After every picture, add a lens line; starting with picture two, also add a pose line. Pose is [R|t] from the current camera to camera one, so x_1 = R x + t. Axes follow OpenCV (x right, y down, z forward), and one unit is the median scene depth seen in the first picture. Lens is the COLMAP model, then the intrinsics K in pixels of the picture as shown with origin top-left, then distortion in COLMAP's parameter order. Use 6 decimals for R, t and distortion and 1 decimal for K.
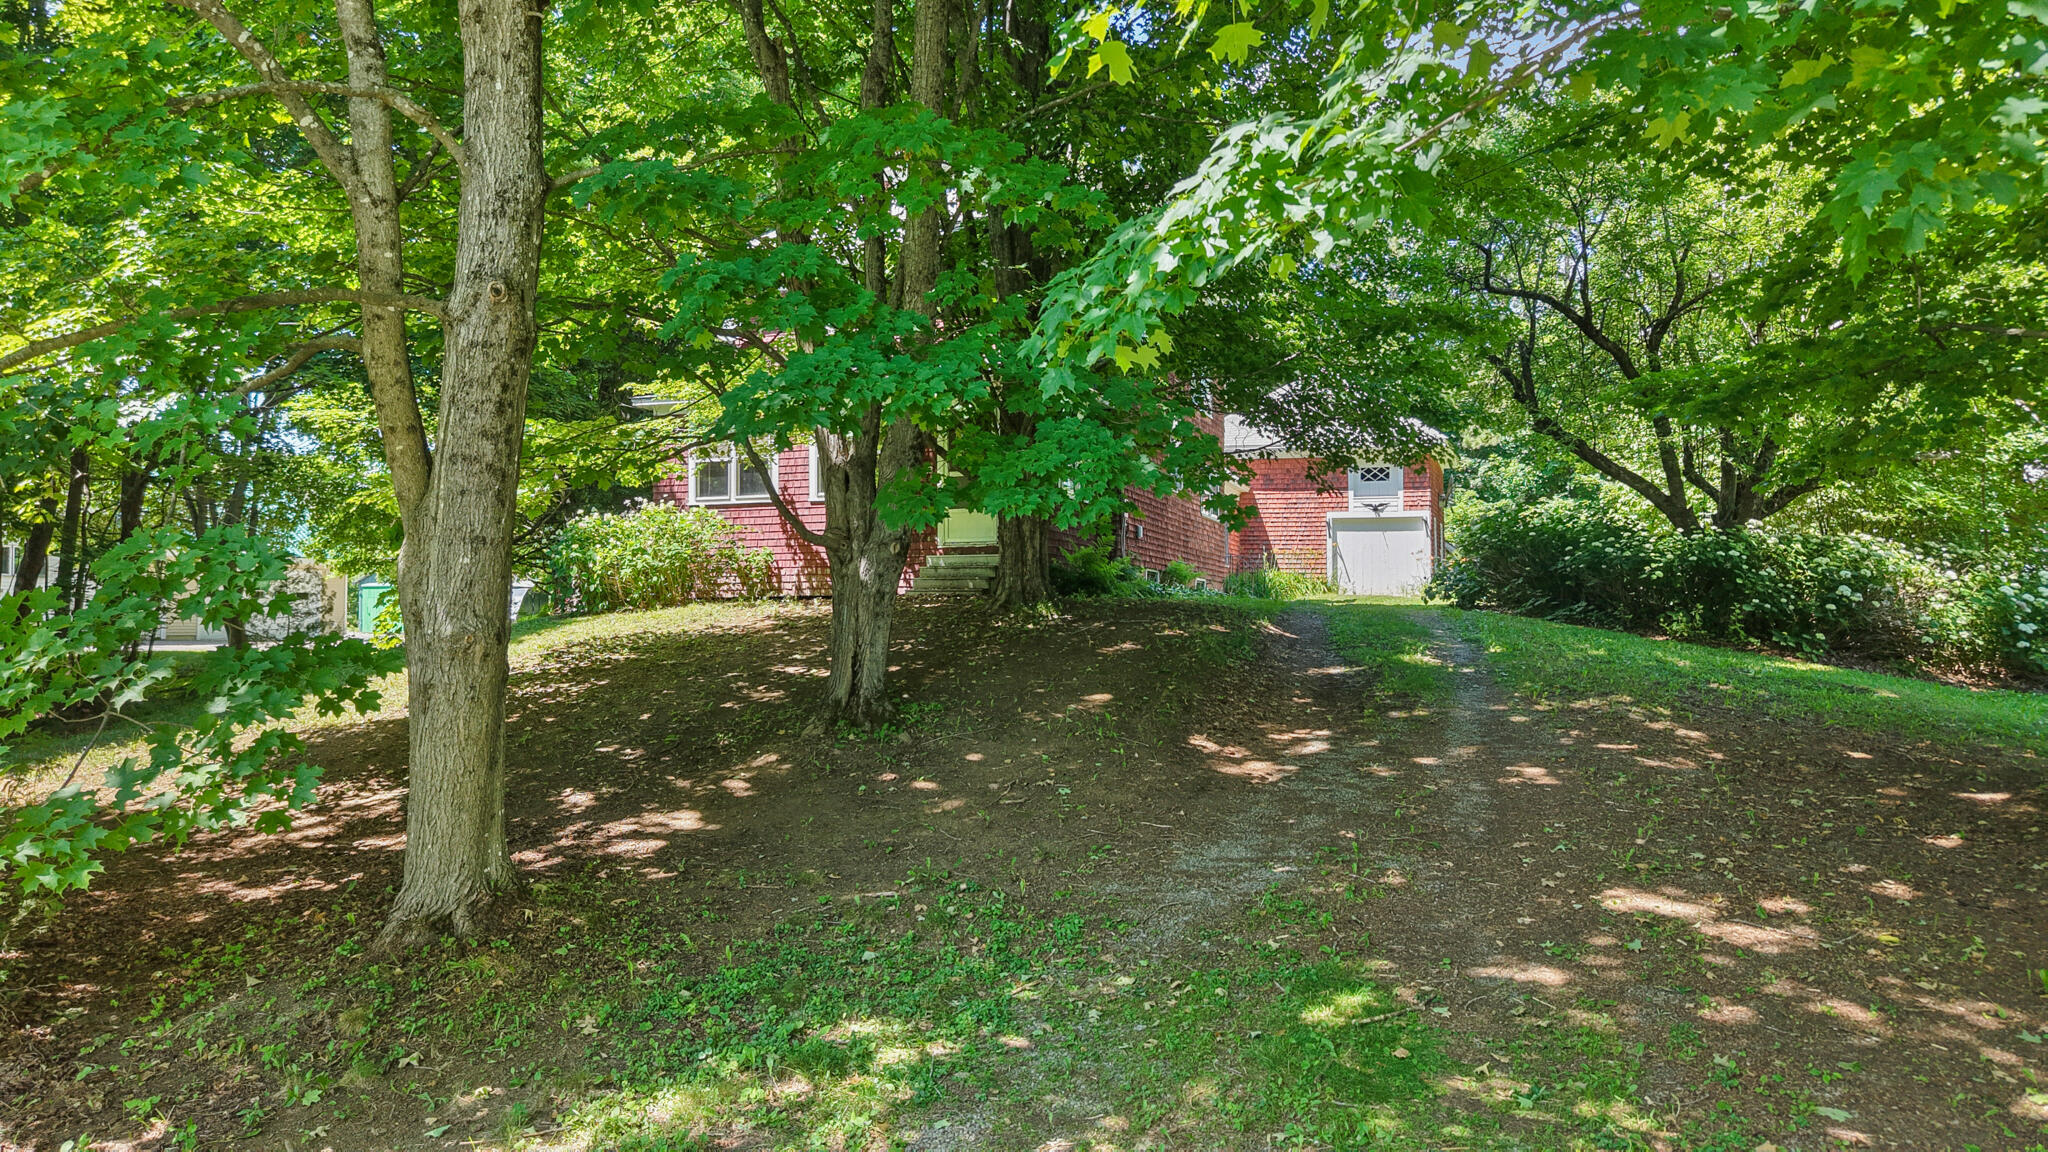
lens RADIAL K [[1389.0, 0, 1024.0], [0, 1389.0, 576.0], [0, 0, 1]] dist [0.027743, -0.003834]
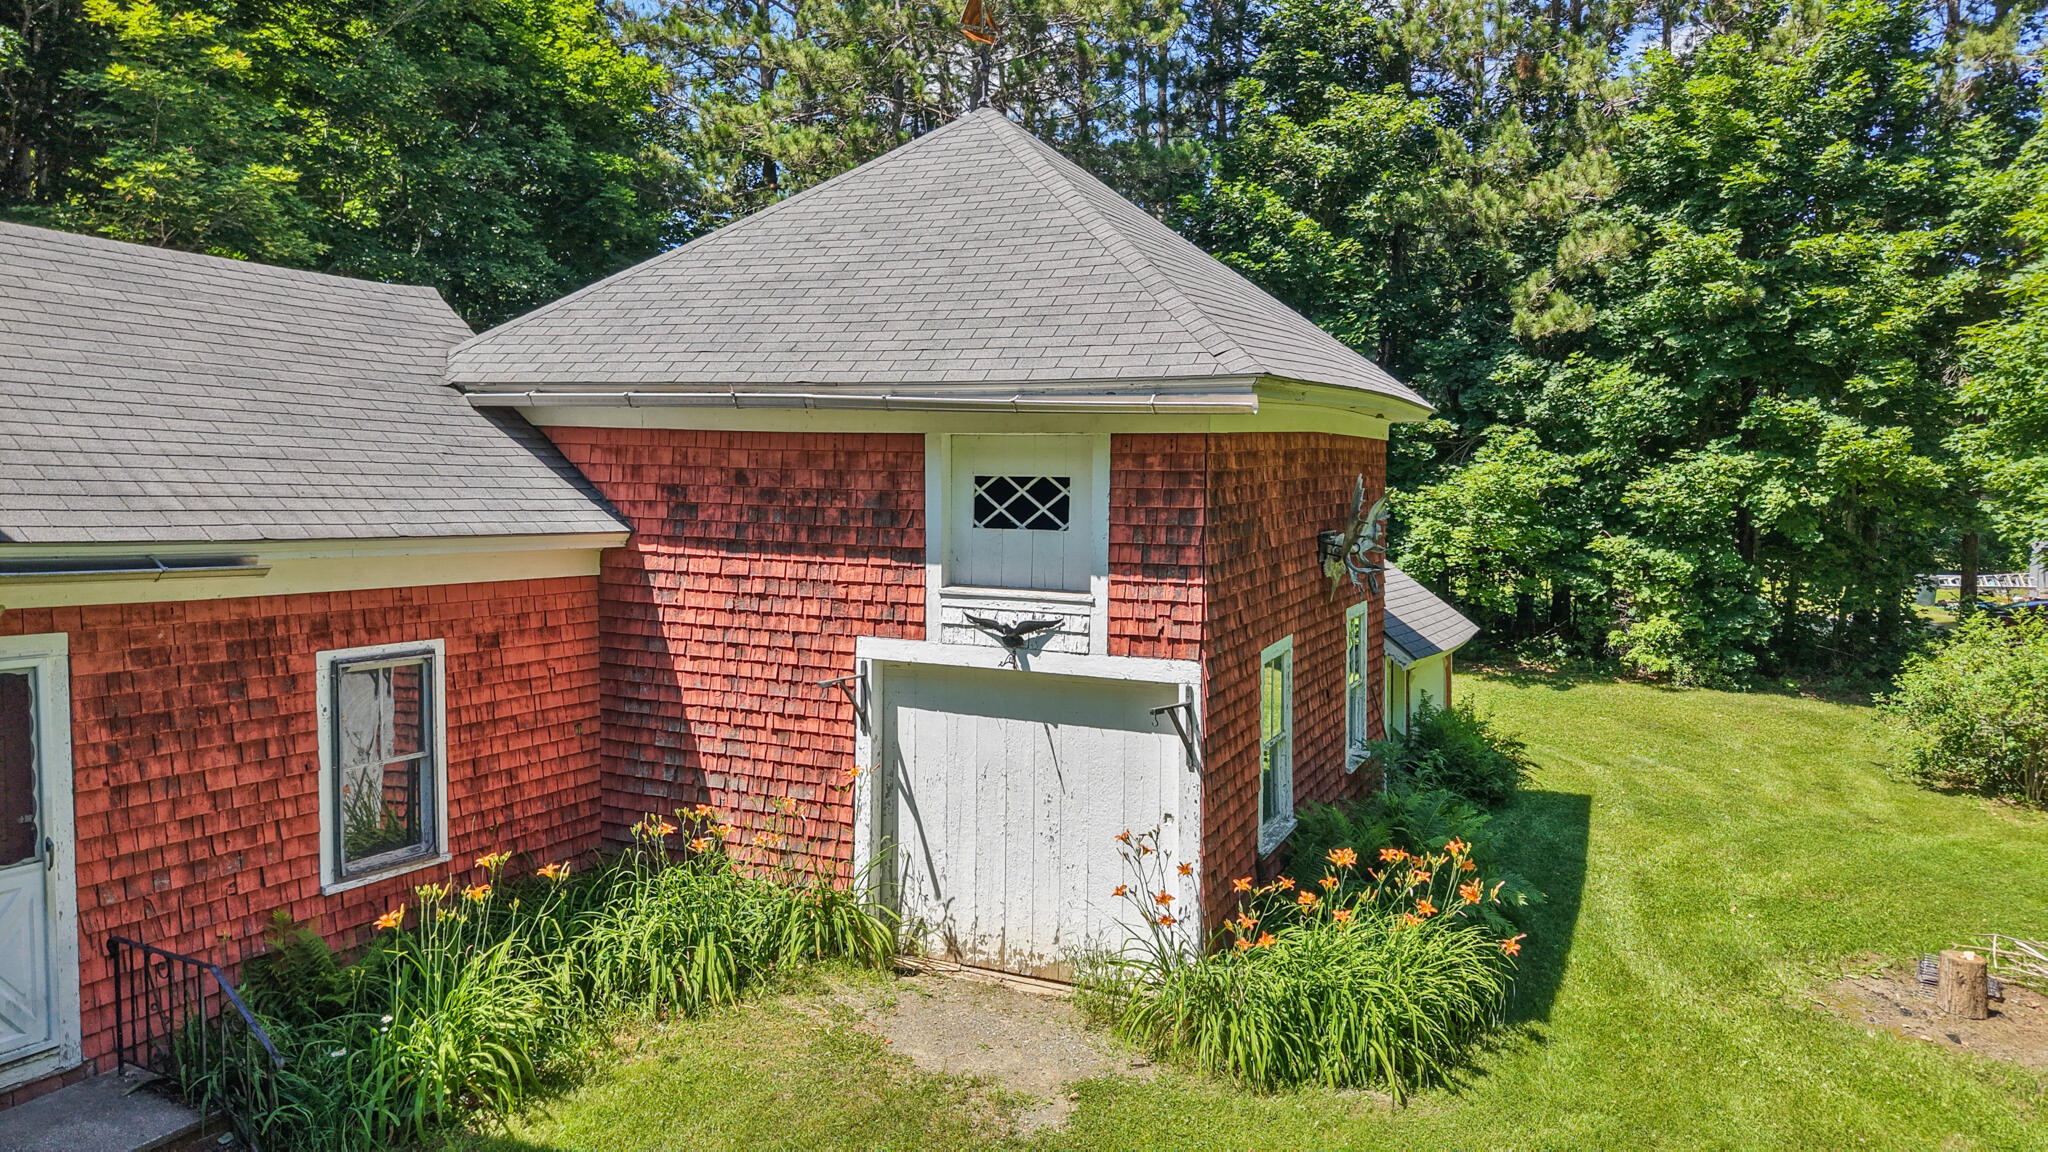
lens RADIAL K [[1389.0, 0, 1024.0], [0, 1389.0, 576.0], [0, 0, 1]] dist [0.027743, -0.003834]
pose [[0.996603, 0.007398, -0.082020, 0.916983], [0.000965, 0.994840, 0.101453, -0.287269], [0.082347, -0.101188, 0.991453, 2.466869]]
